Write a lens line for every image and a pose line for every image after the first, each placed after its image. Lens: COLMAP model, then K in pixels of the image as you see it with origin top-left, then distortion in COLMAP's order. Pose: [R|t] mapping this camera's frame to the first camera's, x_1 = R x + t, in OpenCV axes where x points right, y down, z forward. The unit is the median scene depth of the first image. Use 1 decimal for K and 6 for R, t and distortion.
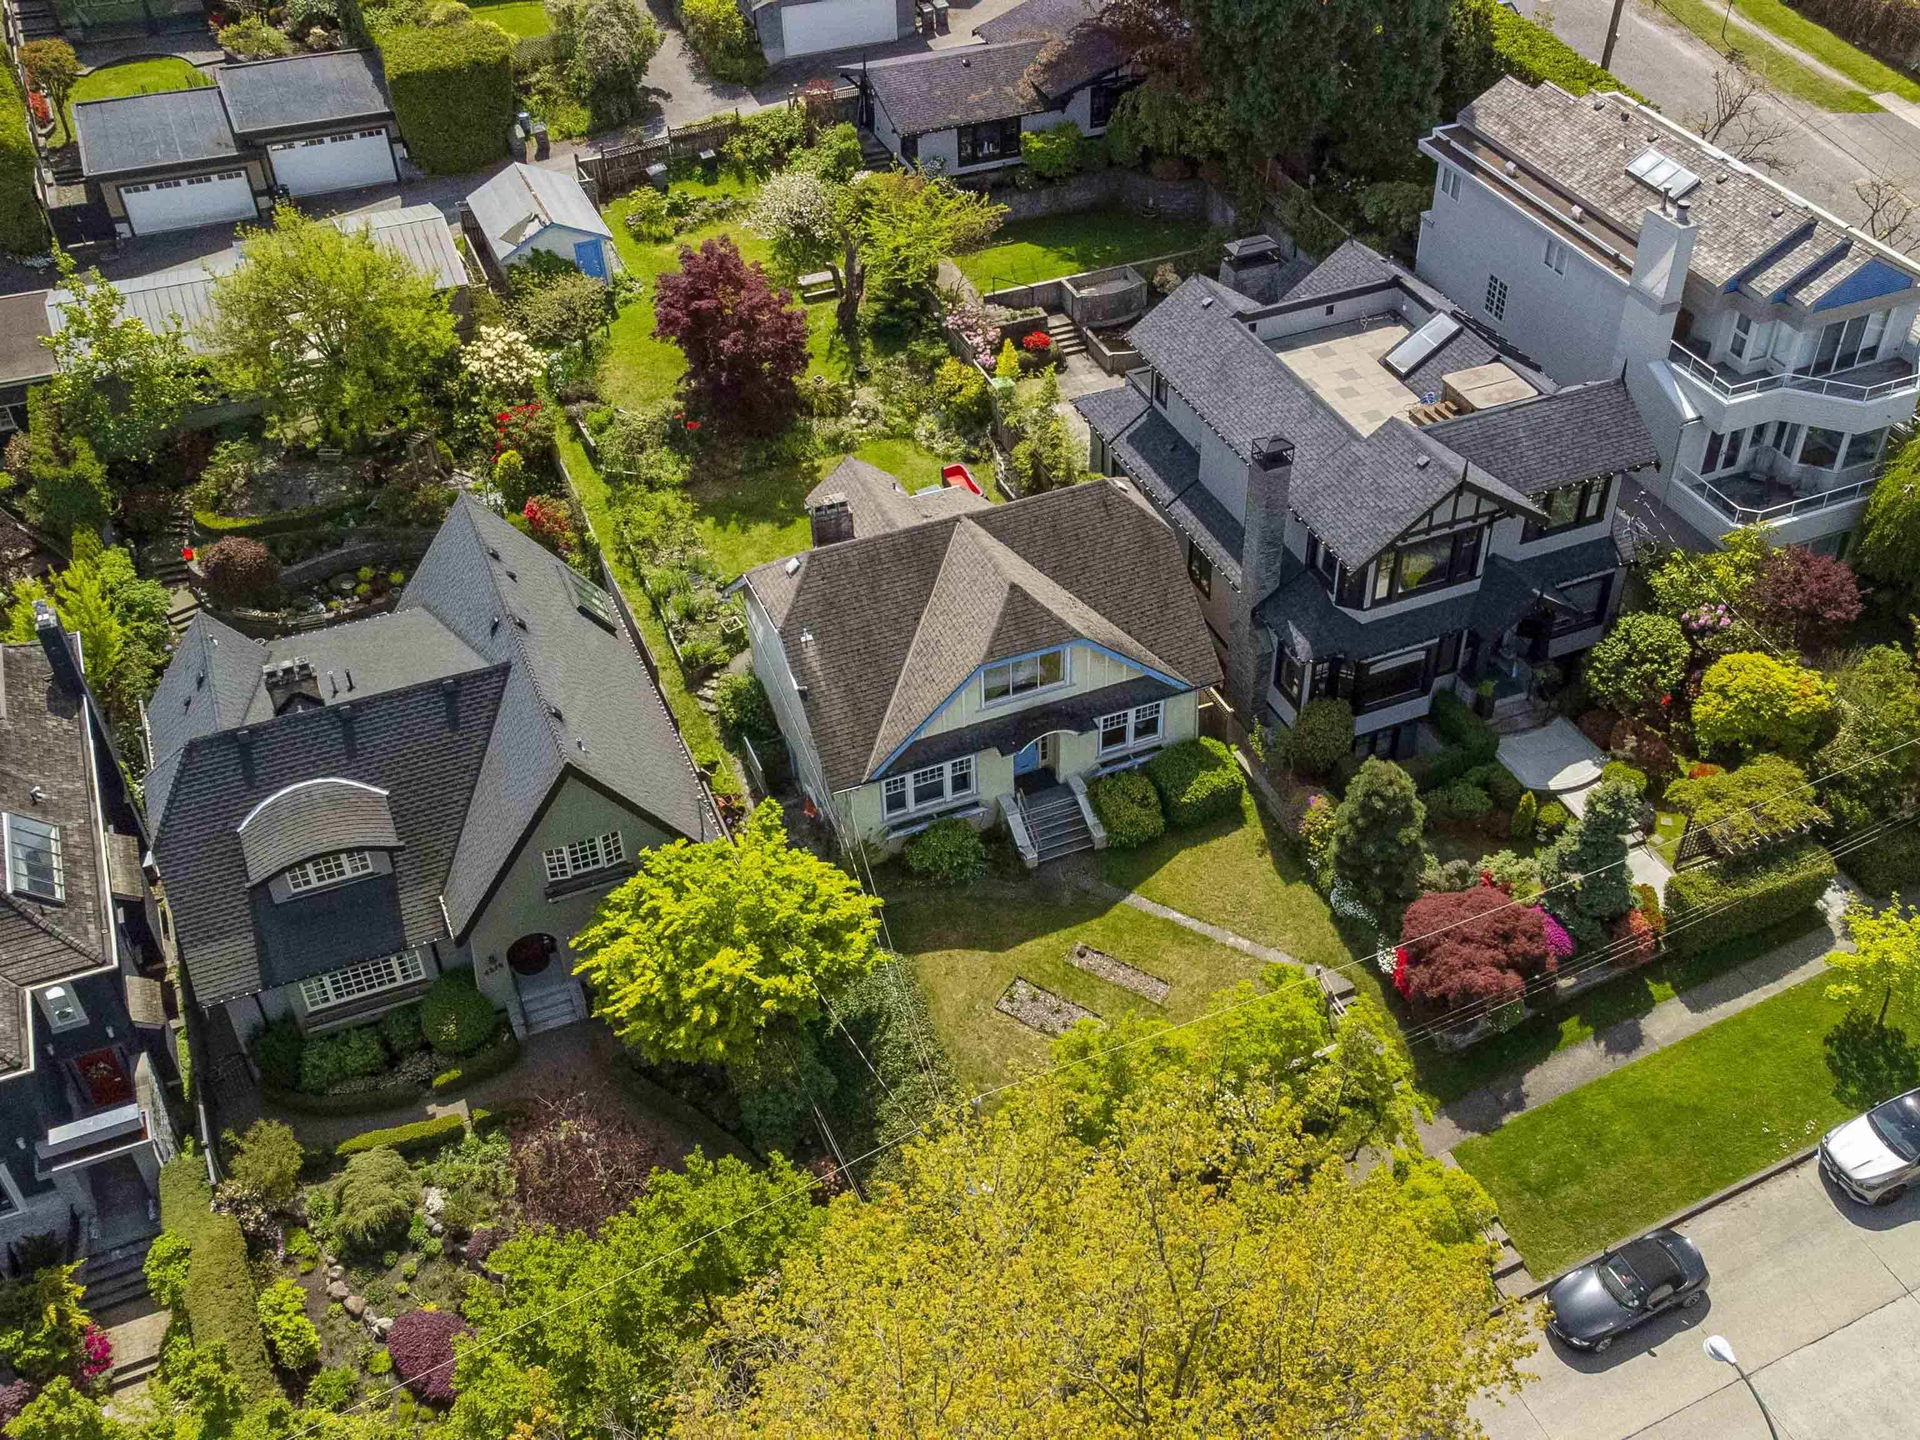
lens RADIAL K [[1911.5, 0, 1013.4], [0, 1911.5, 711.3], [0, 0, 1]] dist [0.033455, 0.013233]
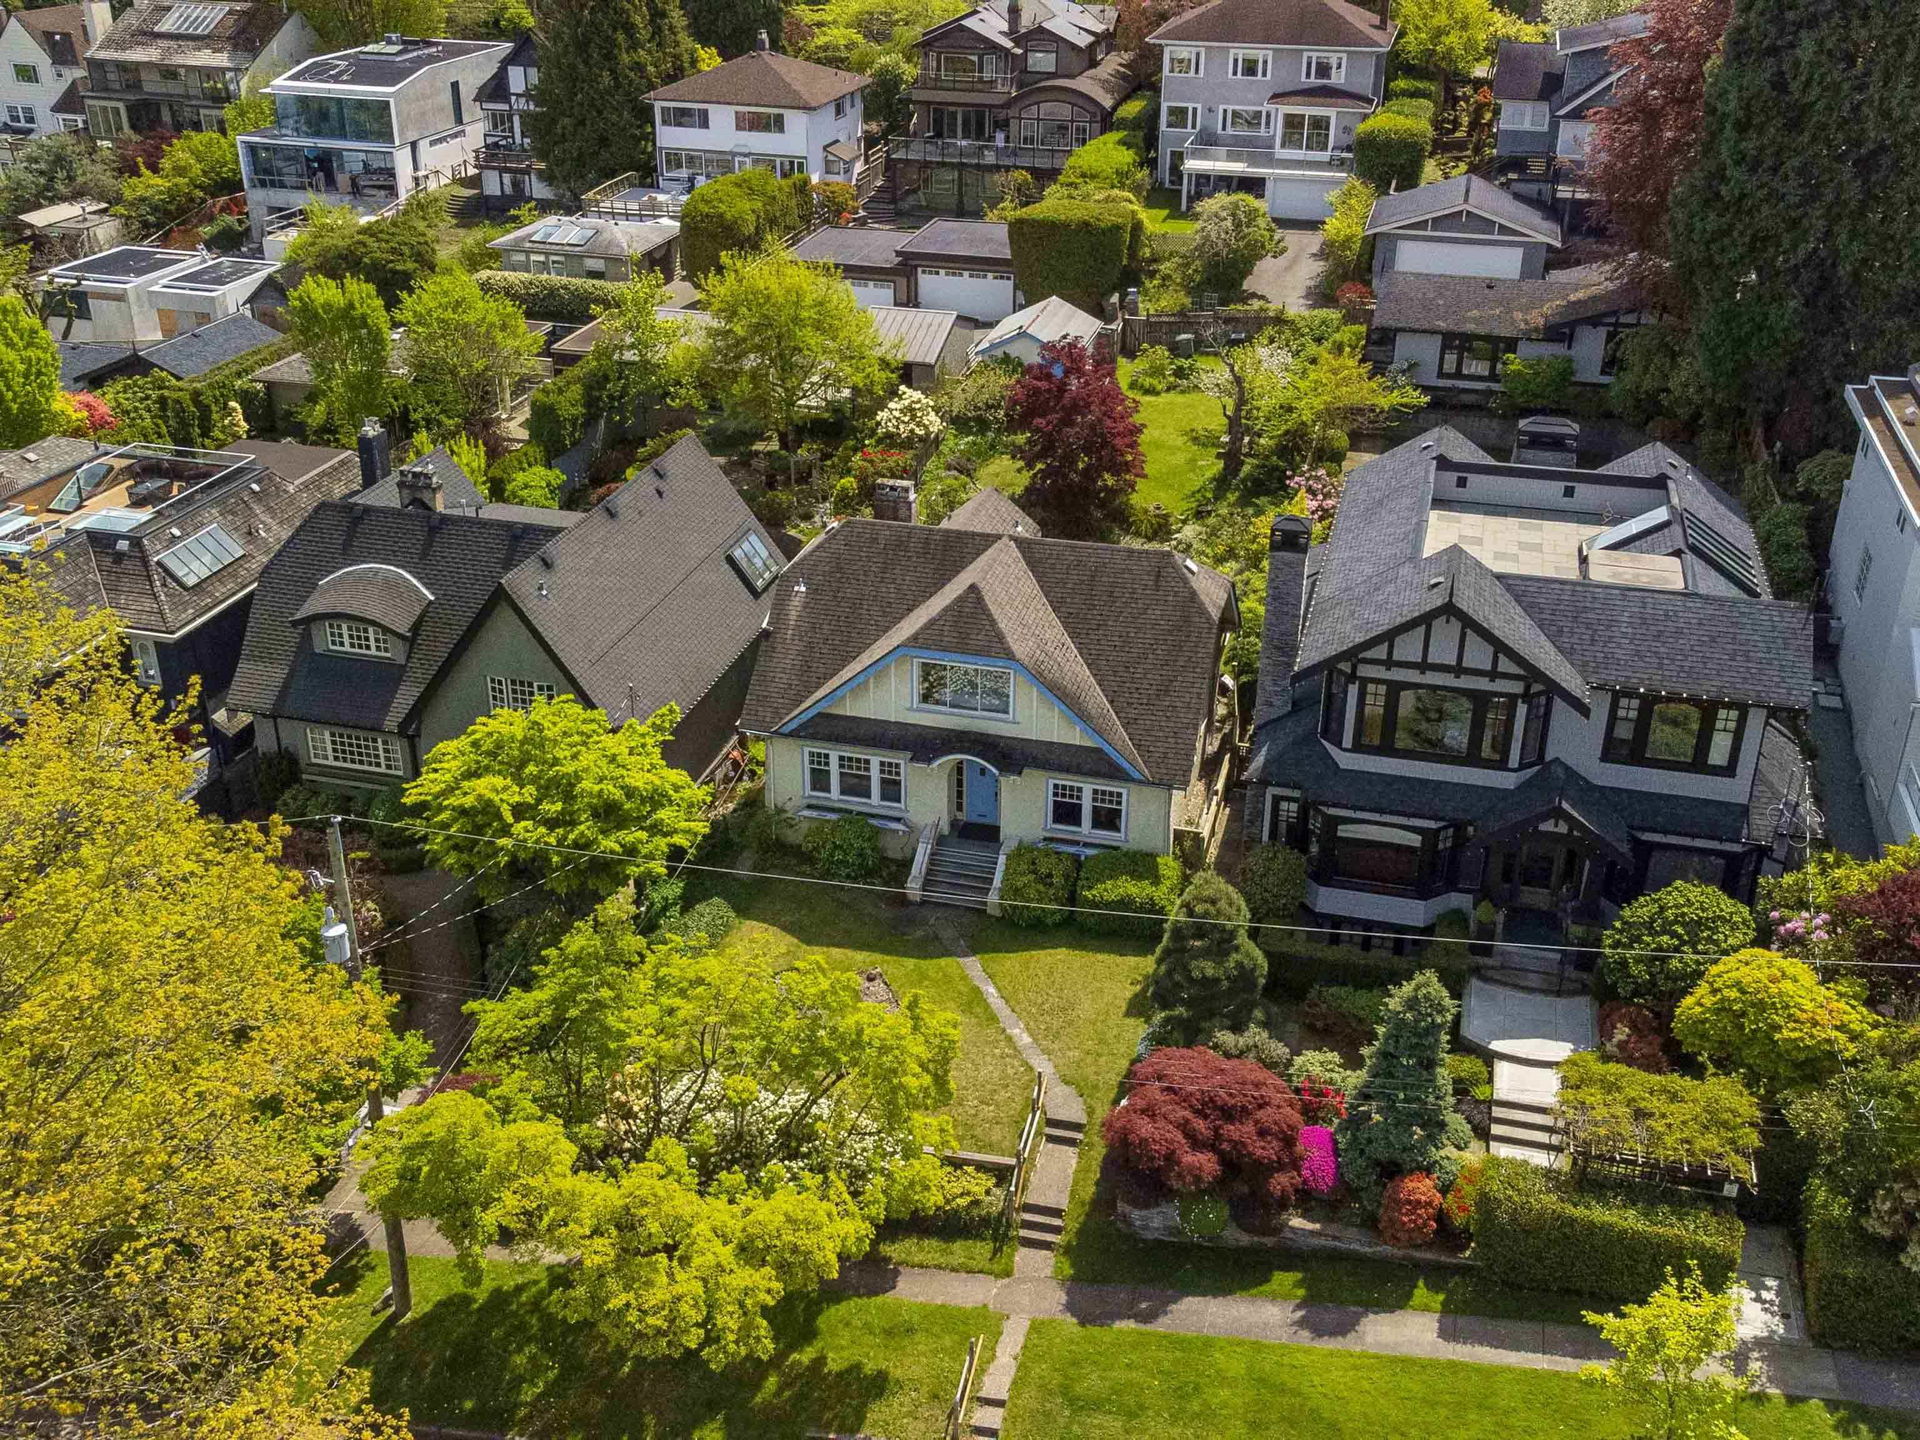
lens RADIAL K [[1911.5, 0, 1013.4], [0, 1911.5, 711.3], [0, 0, 1]] dist [0.033455, 0.013233]
pose [[0.781647, 0.277742, -0.558469, 0.538081], [-0.408497, 0.904588, -0.121865, 0.092933], [0.471337, 0.323388, 0.820525, 0.248678]]
